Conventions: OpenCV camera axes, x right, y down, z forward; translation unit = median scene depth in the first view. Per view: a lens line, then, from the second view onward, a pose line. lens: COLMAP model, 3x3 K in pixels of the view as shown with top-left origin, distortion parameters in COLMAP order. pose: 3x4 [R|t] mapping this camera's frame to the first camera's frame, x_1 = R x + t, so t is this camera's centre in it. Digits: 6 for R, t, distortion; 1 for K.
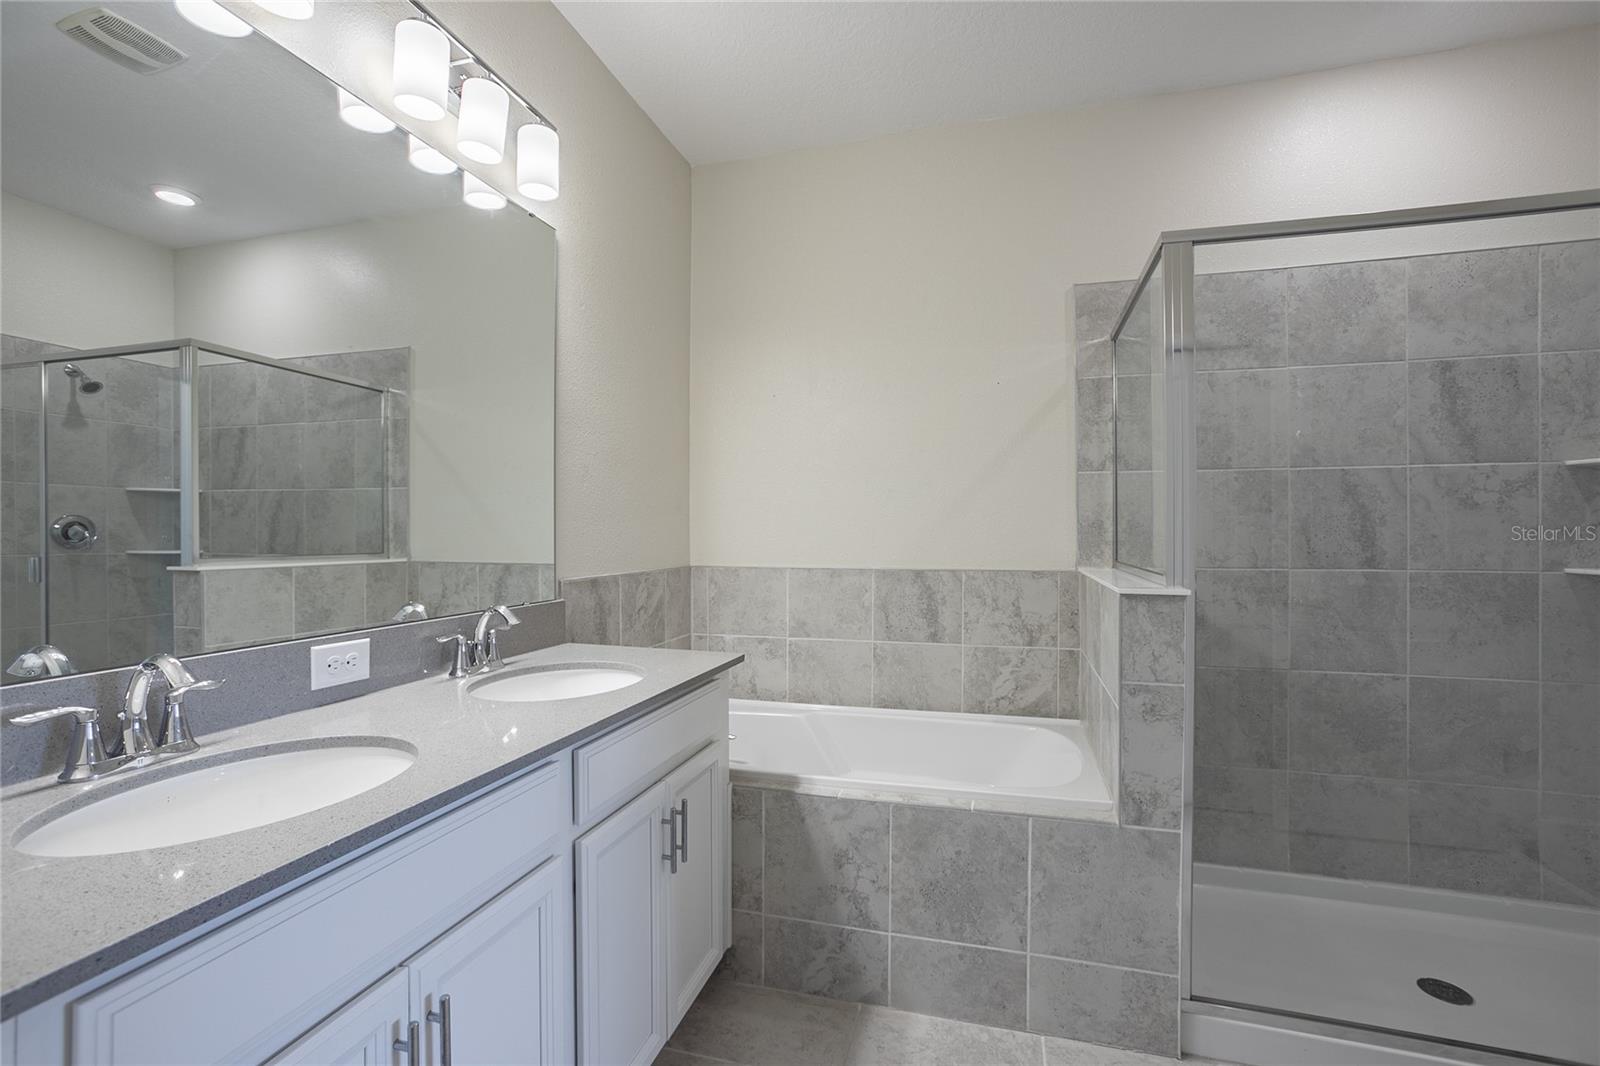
lens RADIAL K [[720.2, 0, 793.5], [0, 720.2, 536.8], [0, 0, 1]] dist [-0.023858, 0.011556]
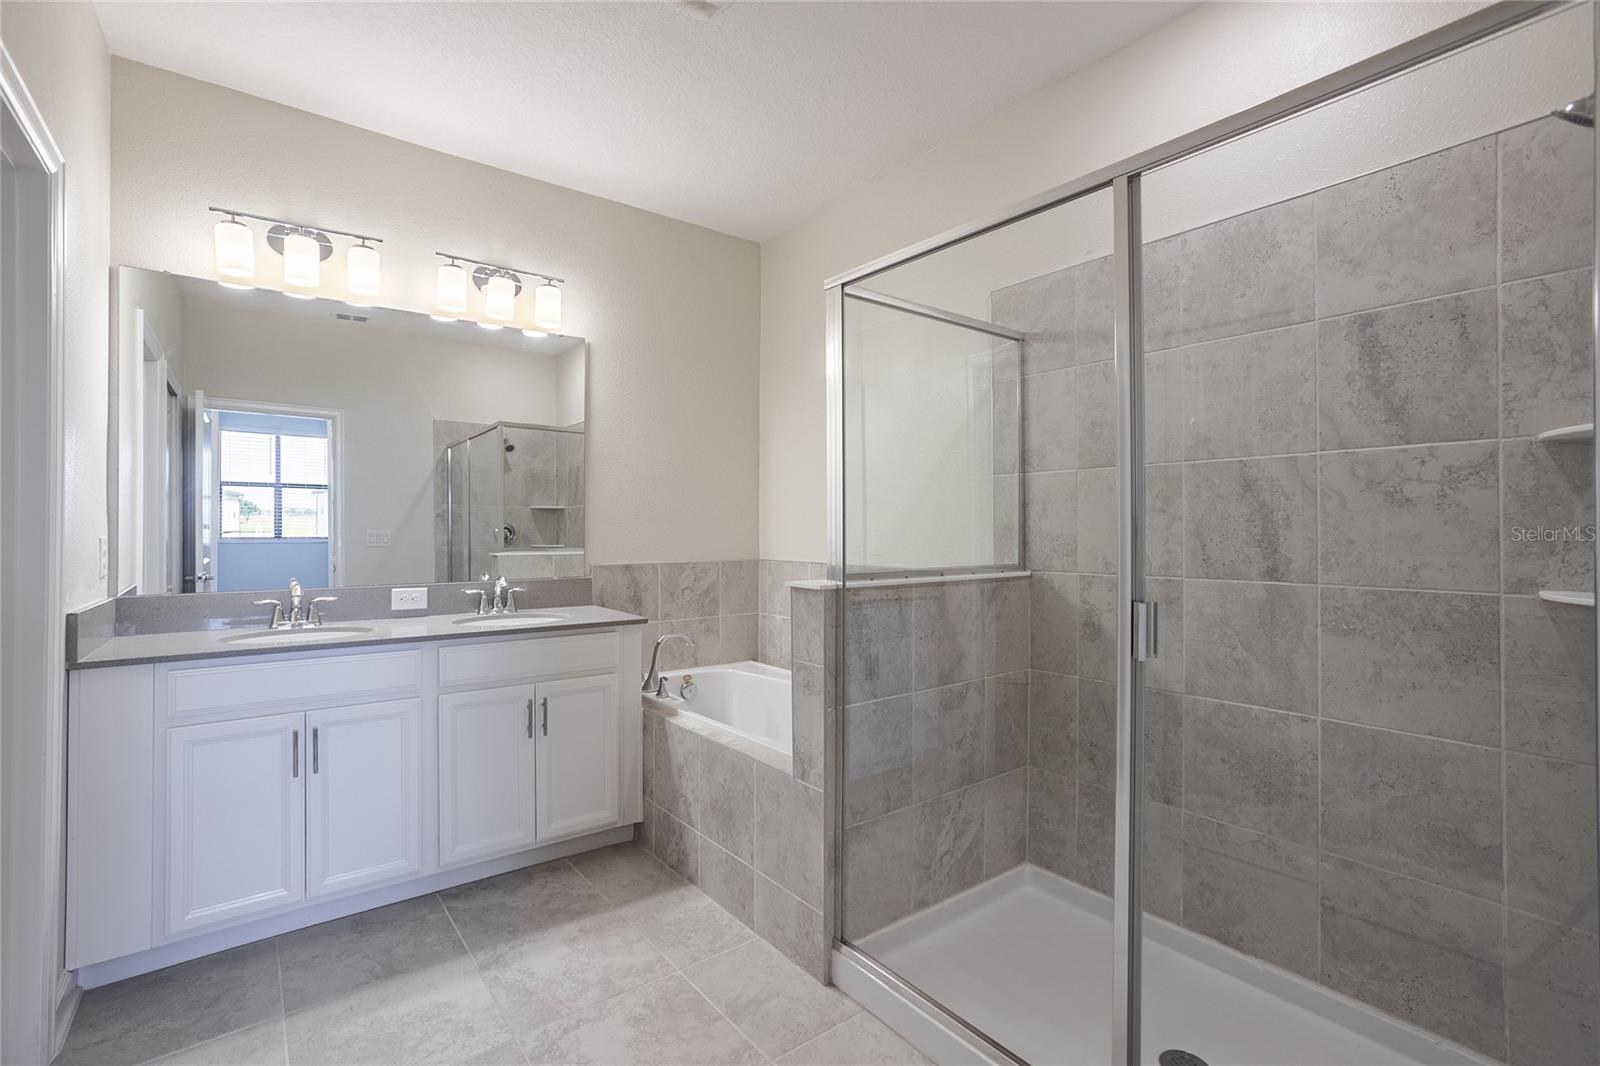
lens RADIAL K [[720.2, 0, 791.8], [0, 720.2, 530.2], [0, 0, 1]] dist [-0.023858, 0.011556]
pose [[0.803009, 0.000365, -0.595967, 0.901279], [-0.004750, 0.999972, -0.005788, -0.006367], [0.595948, 0.007479, 0.802988, 0.014576]]
